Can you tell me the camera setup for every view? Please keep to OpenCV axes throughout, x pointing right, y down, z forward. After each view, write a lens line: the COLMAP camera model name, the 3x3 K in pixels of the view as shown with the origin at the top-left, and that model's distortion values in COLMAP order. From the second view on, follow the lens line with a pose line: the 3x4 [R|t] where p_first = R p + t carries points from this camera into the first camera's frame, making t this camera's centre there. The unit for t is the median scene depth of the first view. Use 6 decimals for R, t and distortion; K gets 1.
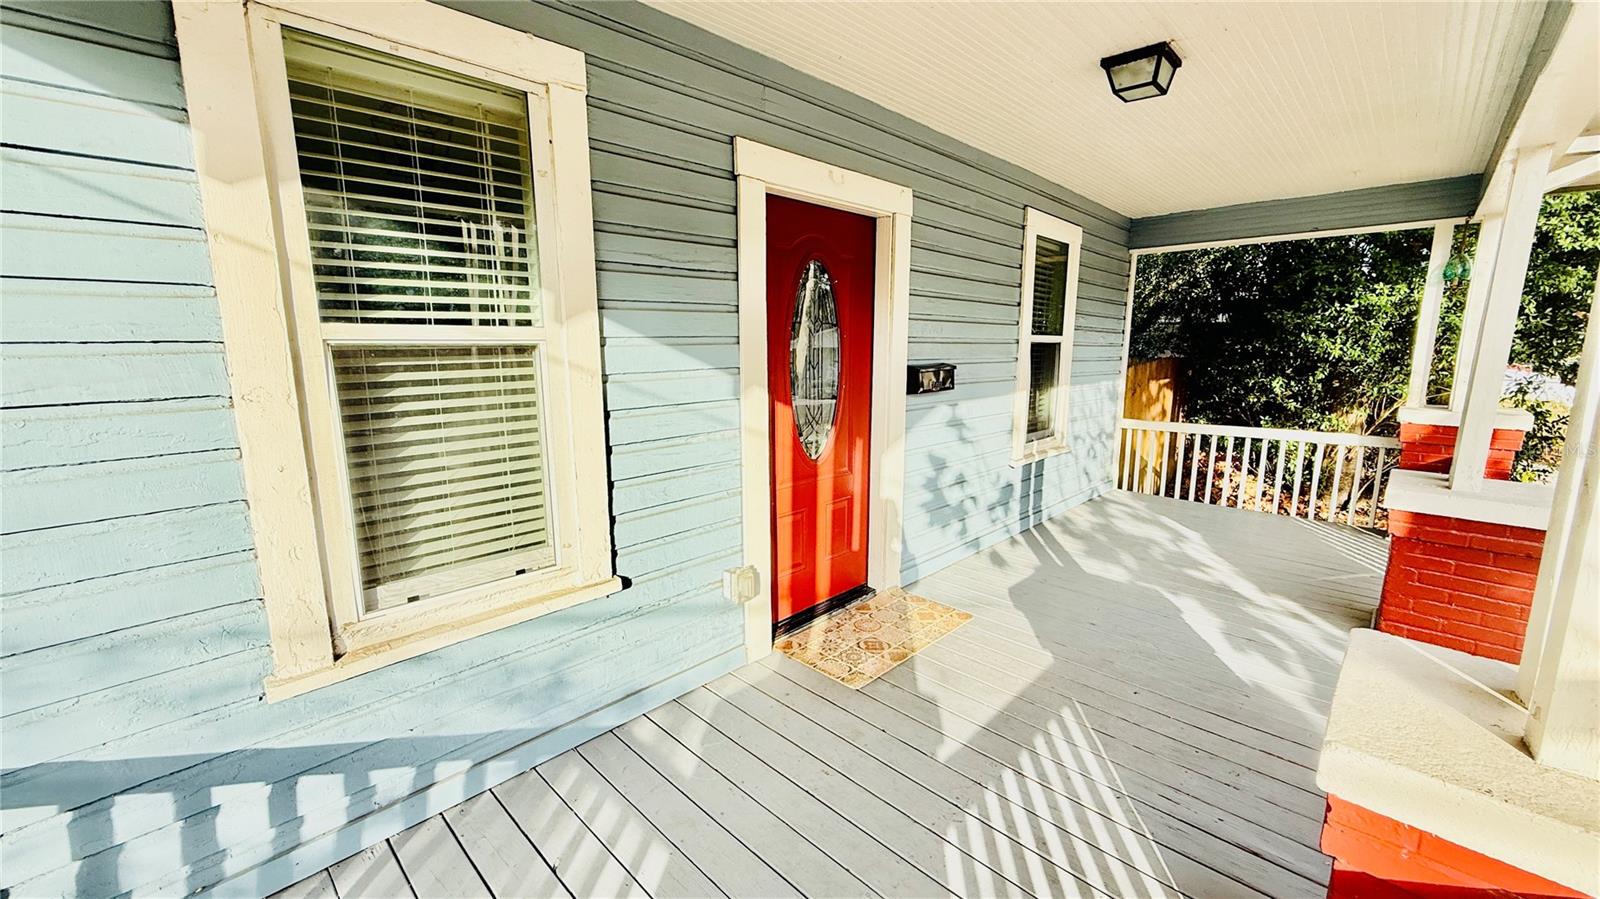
lens RADIAL K [[637.3, 0, 802.8], [0, 637.3, 454.1], [0, 0, 1]] dist [-0.003077, 0.000655]
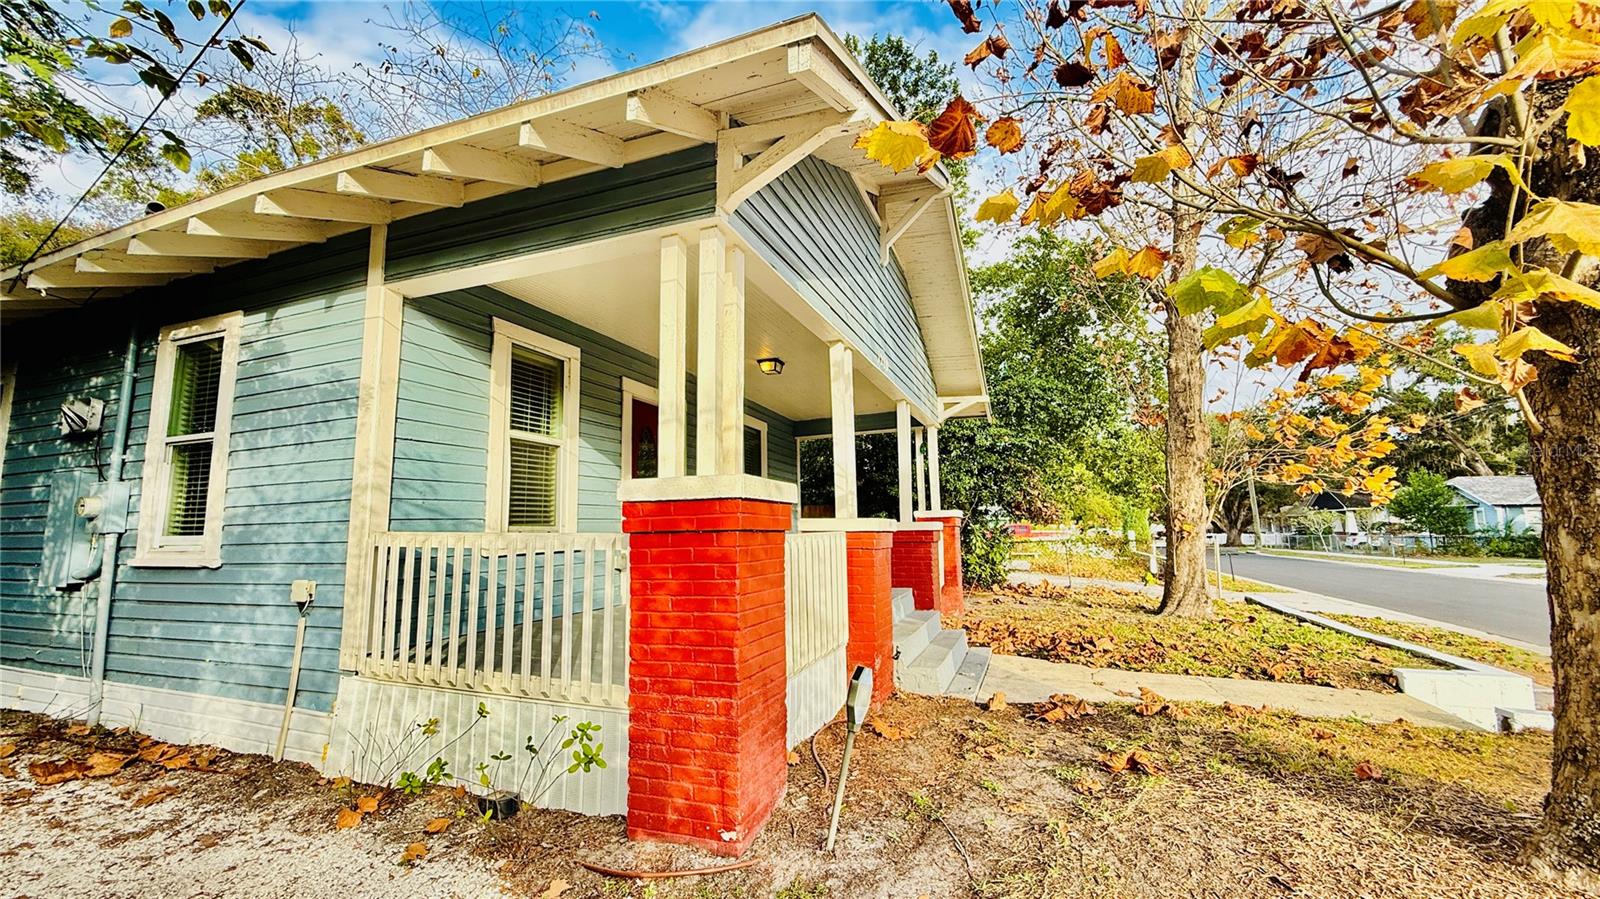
lens RADIAL K [[637.3, 0, 800.6], [0, 637.3, 450.4], [0, 0, 1]] dist [-0.003077, 0.000655]
pose [[0.916288, 0.034362, 0.399044, -0.460422], [0.085460, 0.956596, -0.278606, 0.557913], [-0.391297, 0.289386, 0.873580, -1.423442]]
